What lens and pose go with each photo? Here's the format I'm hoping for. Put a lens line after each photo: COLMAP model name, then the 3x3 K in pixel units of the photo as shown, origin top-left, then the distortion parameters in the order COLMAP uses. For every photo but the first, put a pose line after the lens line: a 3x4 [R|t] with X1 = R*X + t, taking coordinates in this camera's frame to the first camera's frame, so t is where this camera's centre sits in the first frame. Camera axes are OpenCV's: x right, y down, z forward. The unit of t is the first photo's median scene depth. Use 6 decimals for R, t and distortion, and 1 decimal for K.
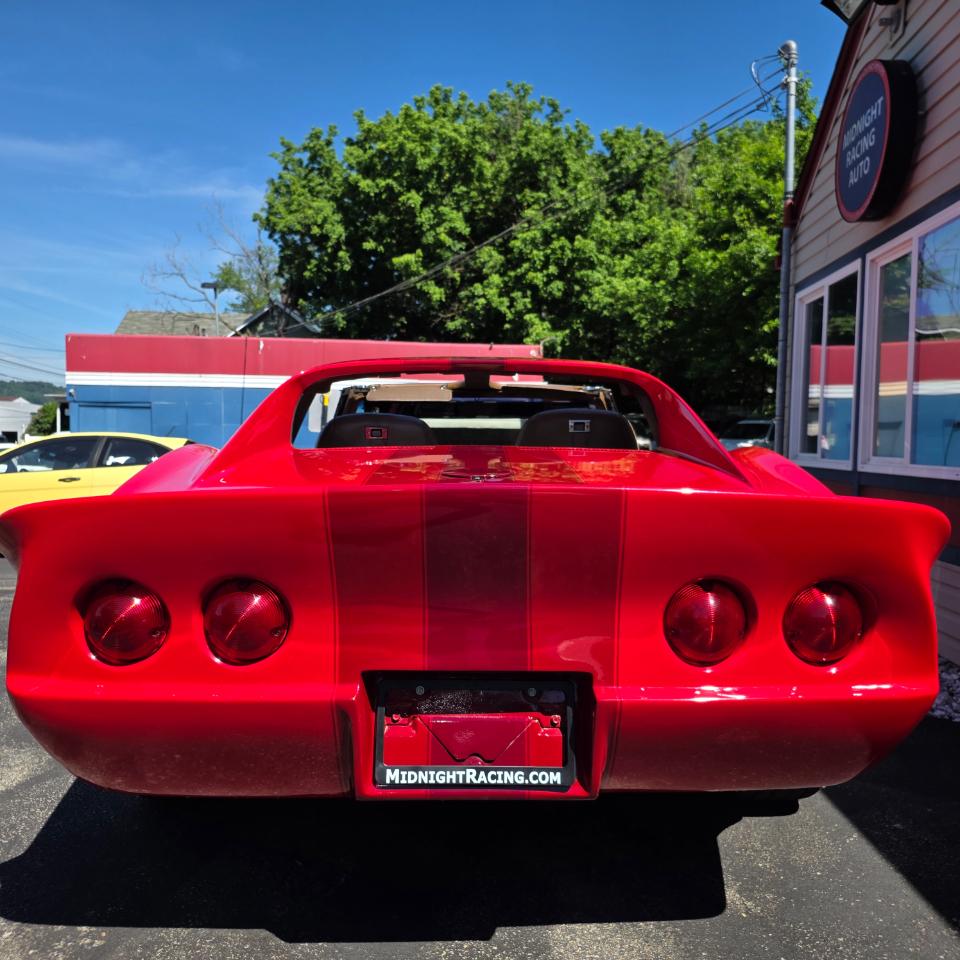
lens RADIAL K [[862.8, 0, 476.4], [0, 862.8, 480.4], [0, 0, 1]] dist [0.038597, -0.024238]
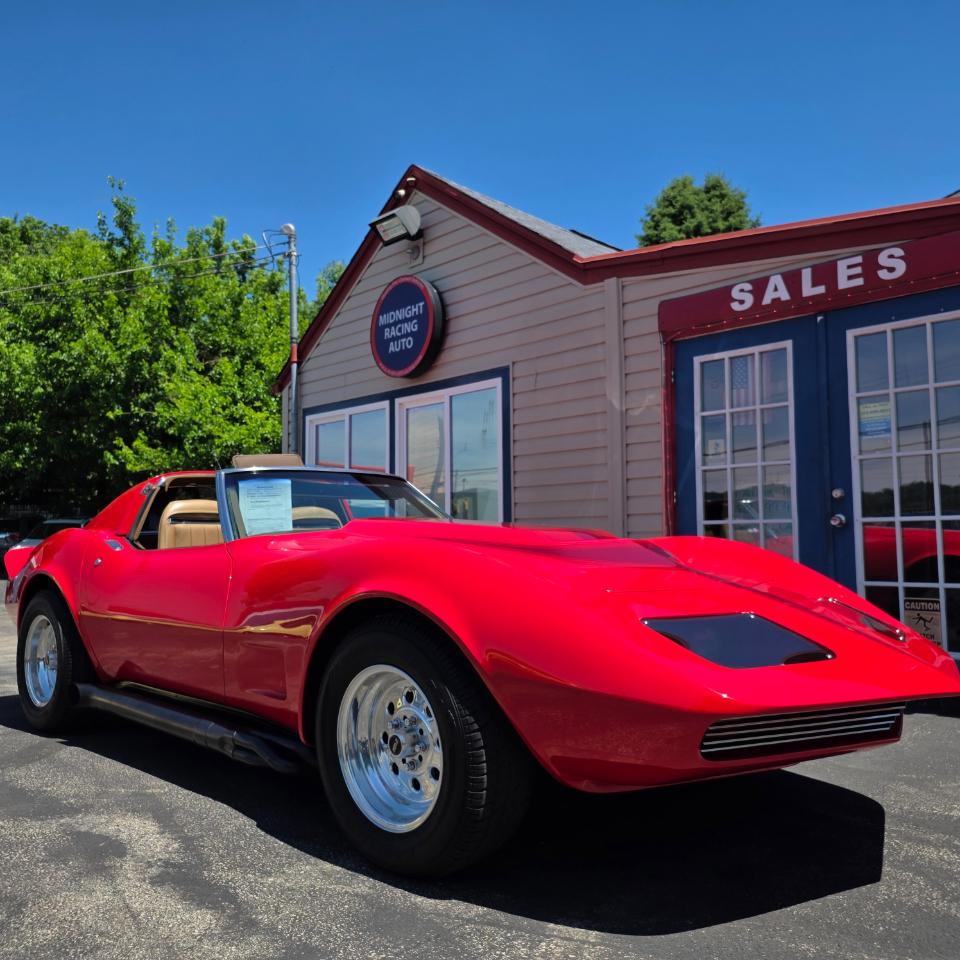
lens RADIAL K [[850.0, 0, 480.0], [0, 850.0, 480.0], [0, 0, 1]] dist [0.121374, -0.216087]
pose [[0.664475, 0.038010, 0.746343, -0.087688], [0.048531, 0.994403, -0.093851, 0.002937], [-0.745733, 0.098583, 0.658911, -0.005841]]
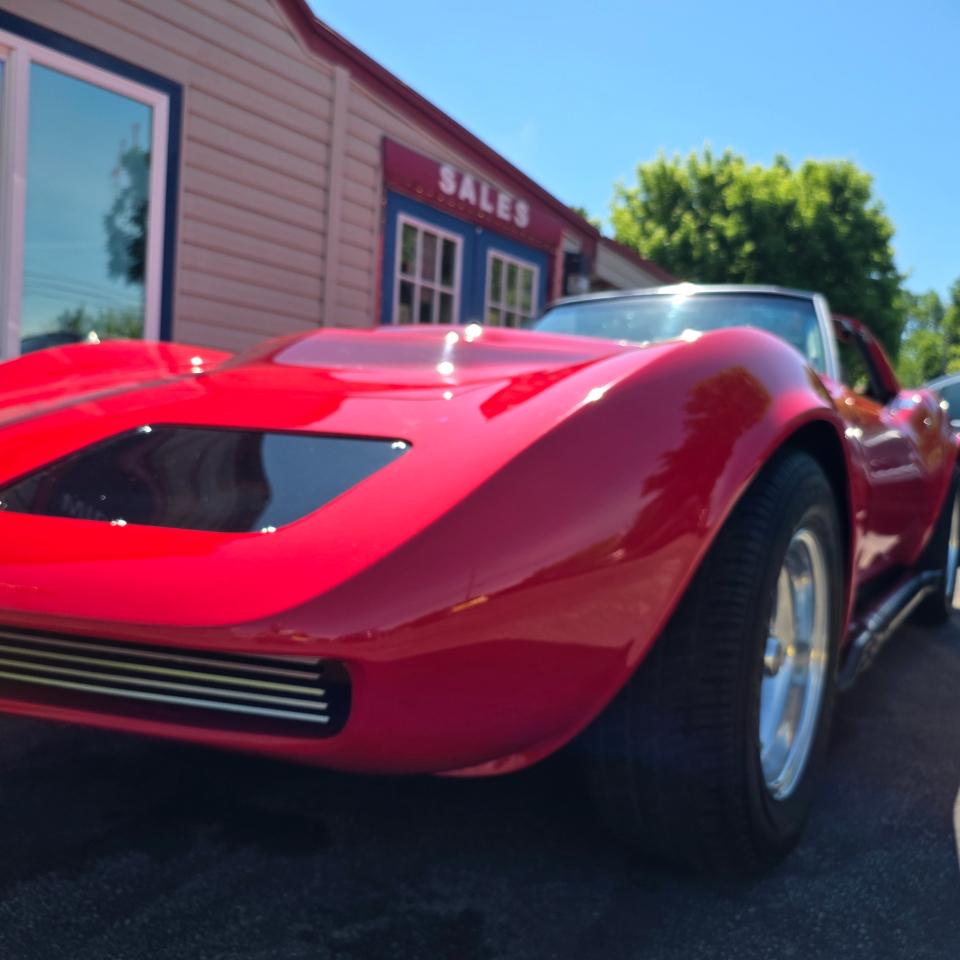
lens RADIAL K [[875.5, 0, 480.7], [0, 875.5, 497.8], [0, 0, 1]] dist [0.004229, -0.008440]
pose [[-0.830906, -0.085973, 0.549731, -0.041482], [-0.043376, 0.994993, 0.090047, 0.003199], [-0.554720, 0.050975, -0.830474, 0.211915]]
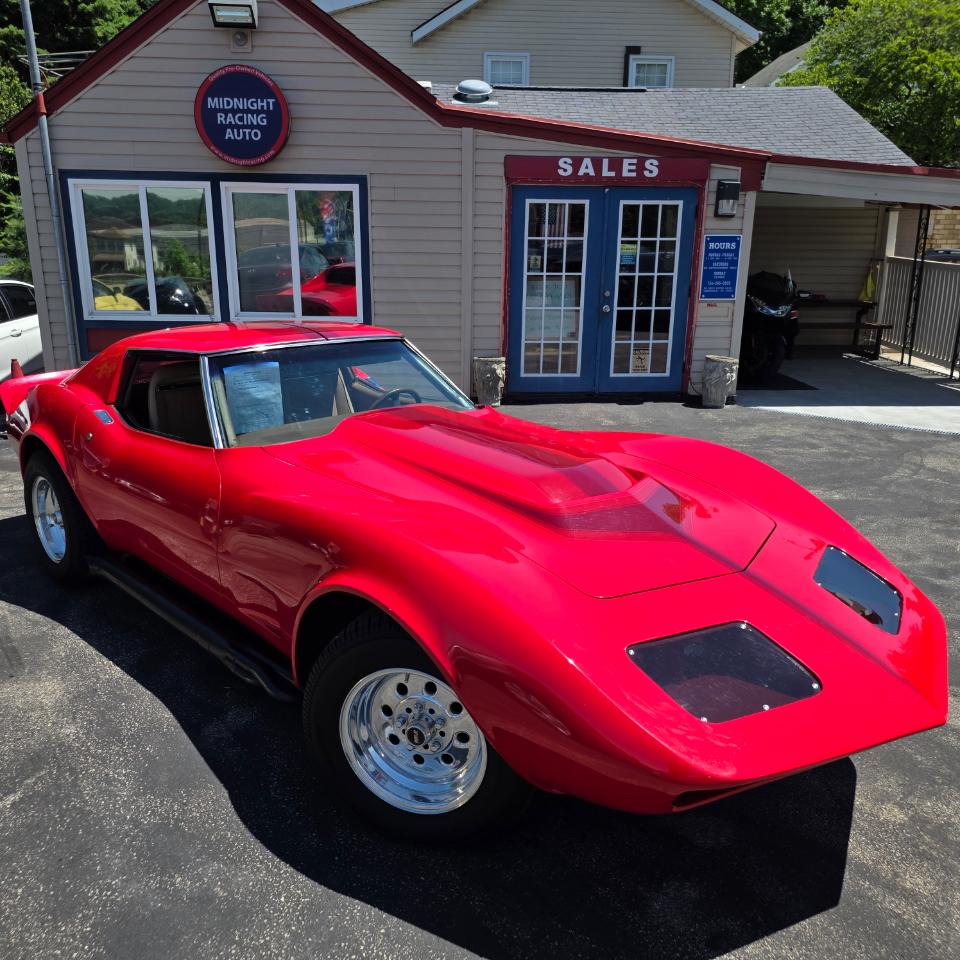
lens RADIAL K [[855.6, 0, 476.2], [0, 855.6, 482.3], [0, 0, 1]] dist [0.049116, -0.032558]
pose [[-0.120220, -0.284196, 0.951199, -0.212496], [0.031445, 0.956577, 0.289777, -0.029944], [-0.992249, 0.064748, -0.106063, 0.125274]]
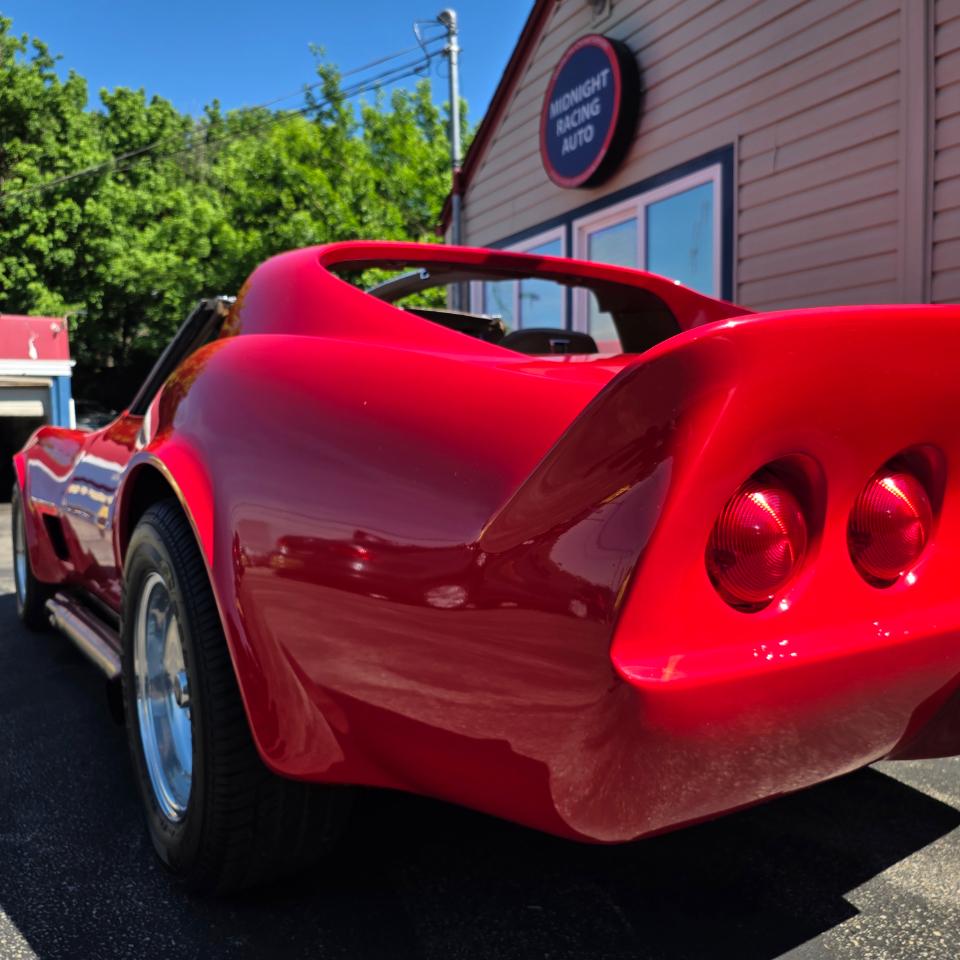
lens RADIAL K [[860.8, 0, 471.7], [0, 860.8, 480.3], [0, 0, 1]] dist [0.049654, -0.041093]
pose [[0.845419, -0.053782, 0.531388, -0.040601], [0.048644, 0.998536, 0.023672, 0.004686], [-0.531883, 0.005836, 0.846798, 0.028199]]
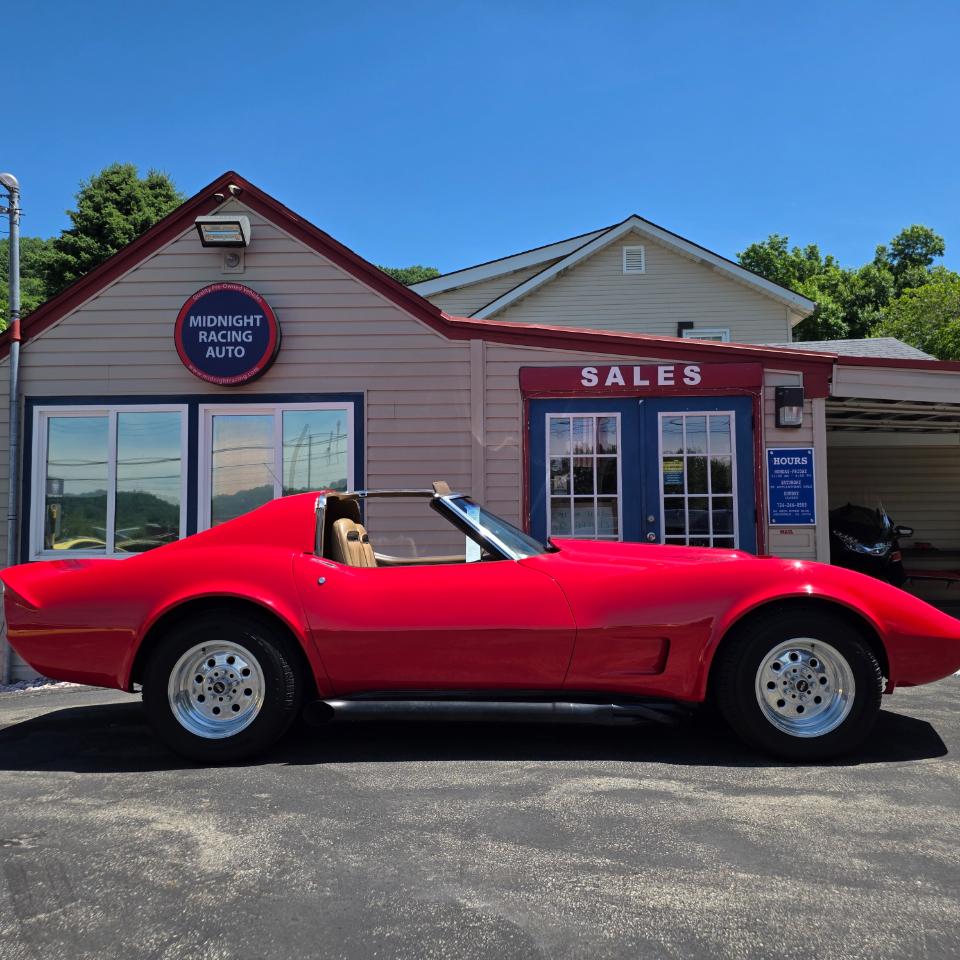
lens RADIAL K [[846.7, 0, 482.4], [0, 846.7, 481.3], [0, 0, 1]] dist [0.130625, -0.194886]
pose [[-0.026691, 0.053556, 0.998208, -0.159174], [0.051286, 0.997322, -0.052137, -0.006561], [-0.998327, 0.049802, -0.029366, 0.099853]]
